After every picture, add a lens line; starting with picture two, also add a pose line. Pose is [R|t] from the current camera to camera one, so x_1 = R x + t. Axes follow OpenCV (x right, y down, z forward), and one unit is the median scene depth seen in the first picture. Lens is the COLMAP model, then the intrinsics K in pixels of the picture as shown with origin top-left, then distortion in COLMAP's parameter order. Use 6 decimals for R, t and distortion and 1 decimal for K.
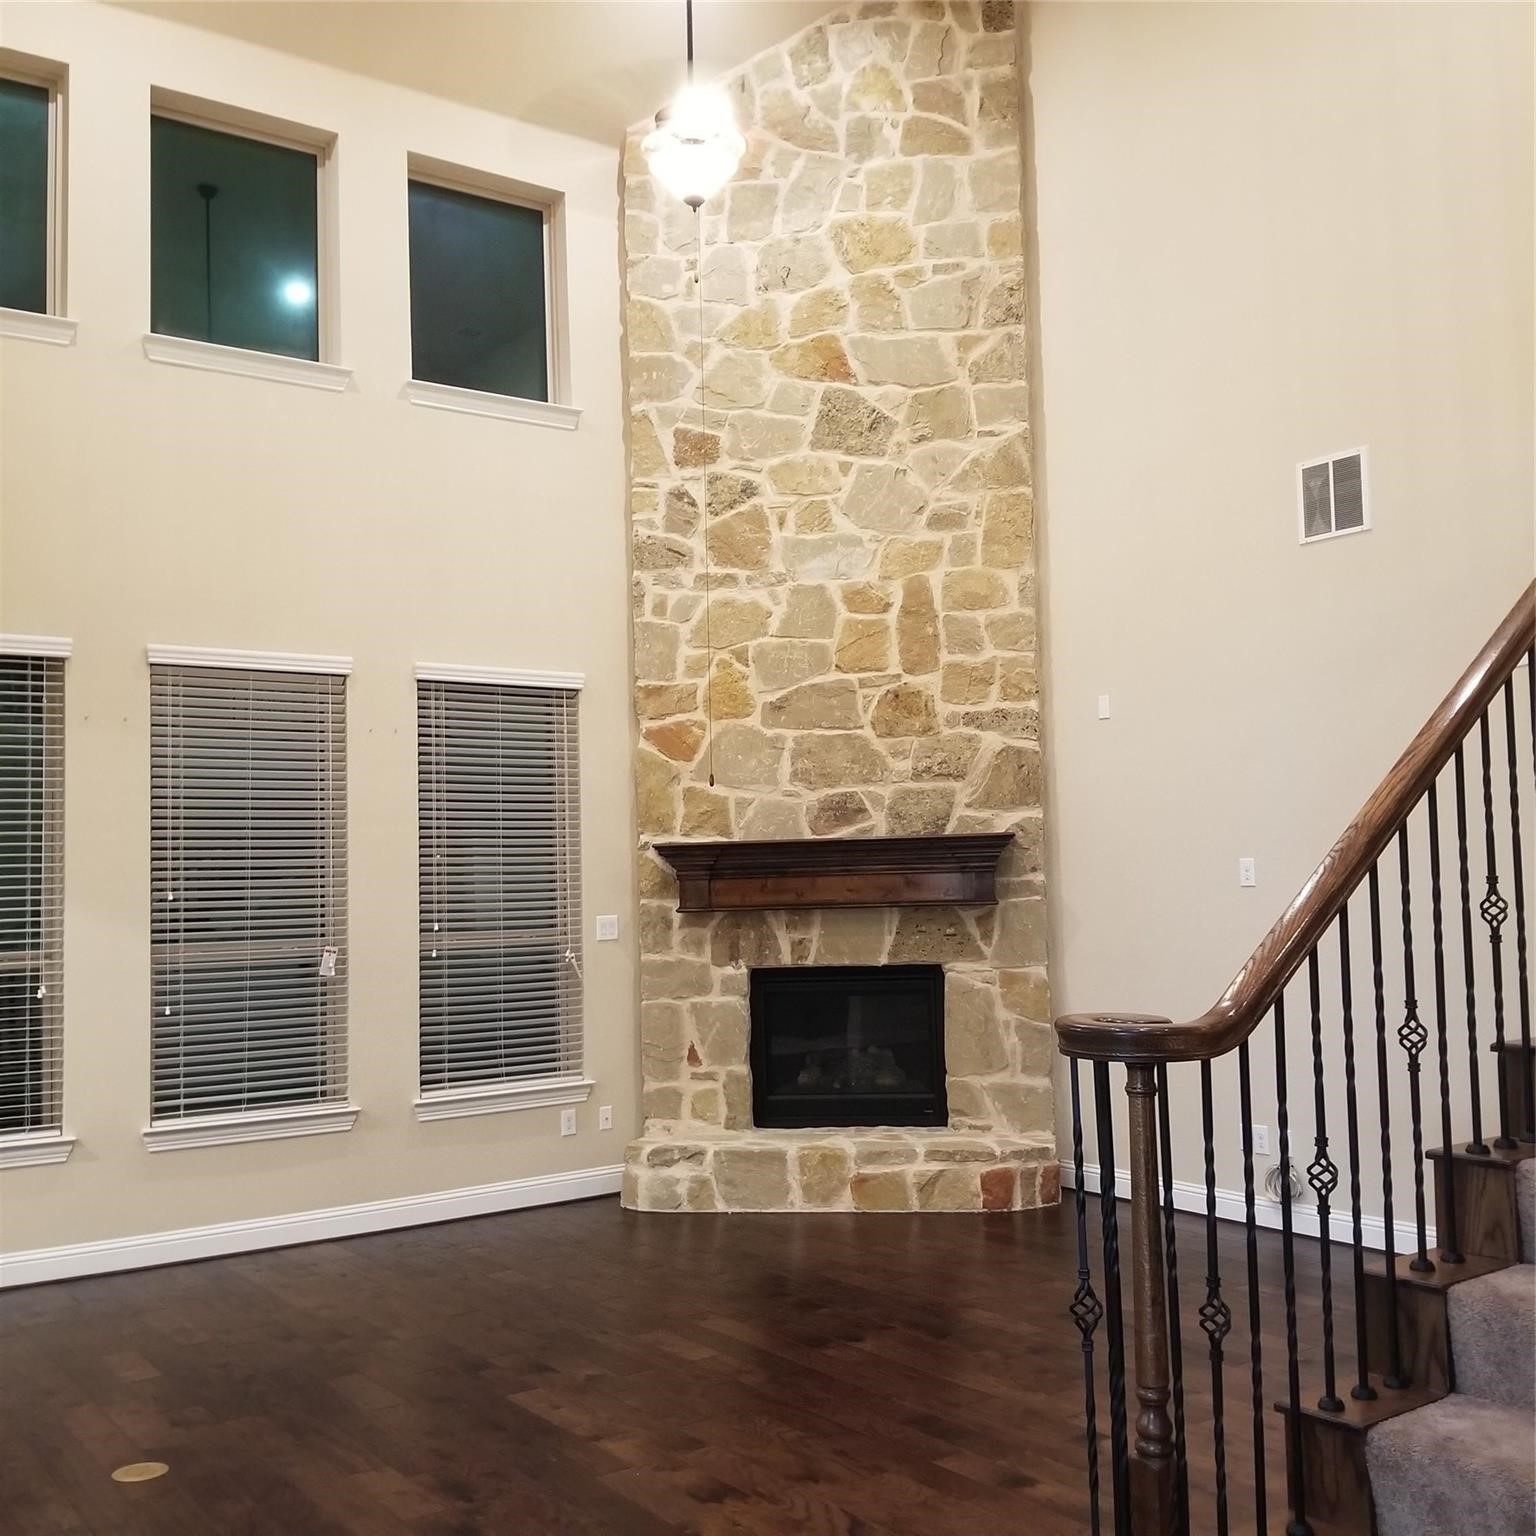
lens RADIAL K [[1646.0, 0, 776.2], [0, 1646.0, 778.3], [0, 0, 1]] dist [0.040528, 0.000000]
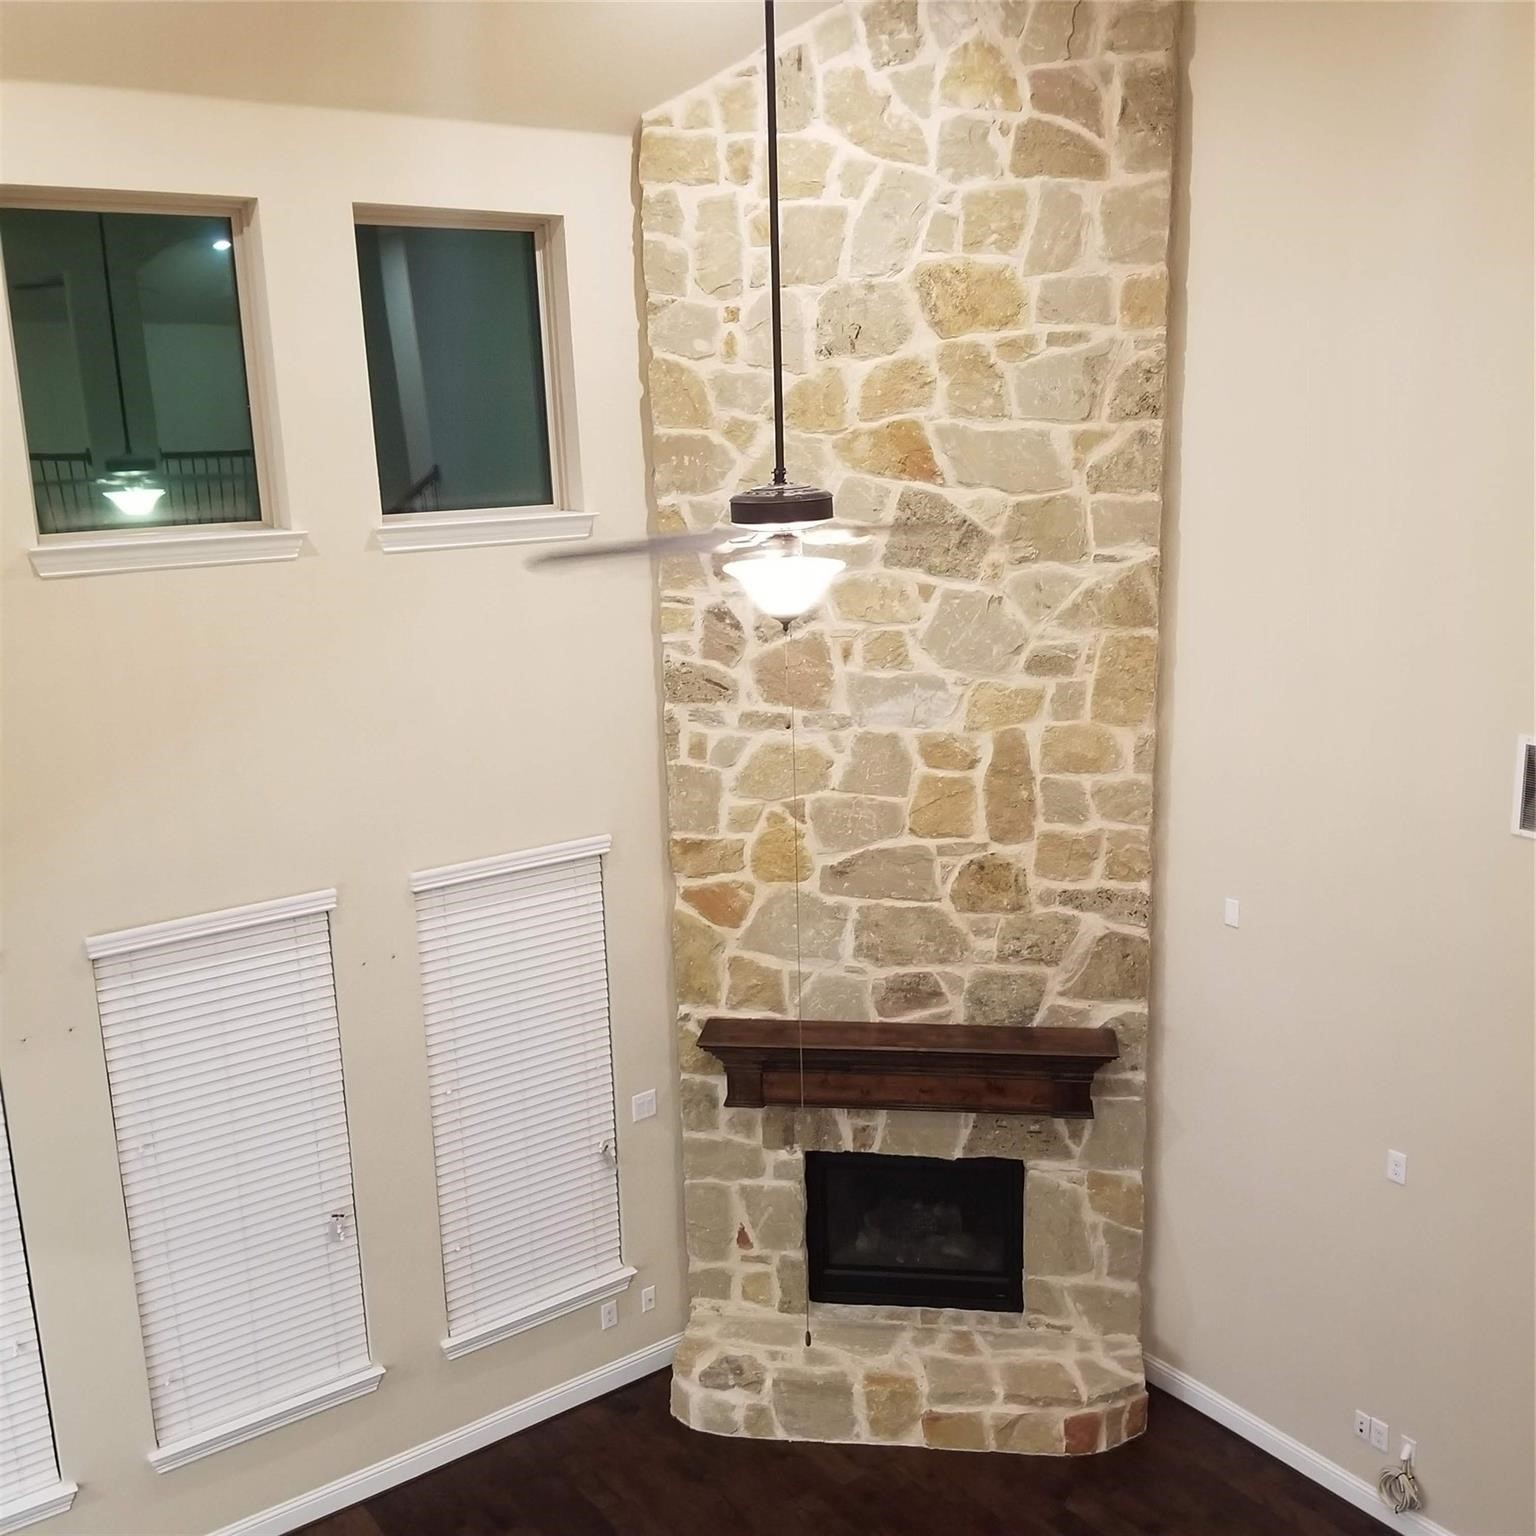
lens RADIAL K [[1646.0, 0, 780.3], [0, 1646.0, 765.9], [0, 0, 1]] dist [0.040528, 0.000000]
pose [[0.999811, -0.005431, 0.018658, -0.045116], [-0.000412, 0.954012, 0.299767, -0.348174], [-0.019428, -0.299719, 0.953830, 0.207596]]
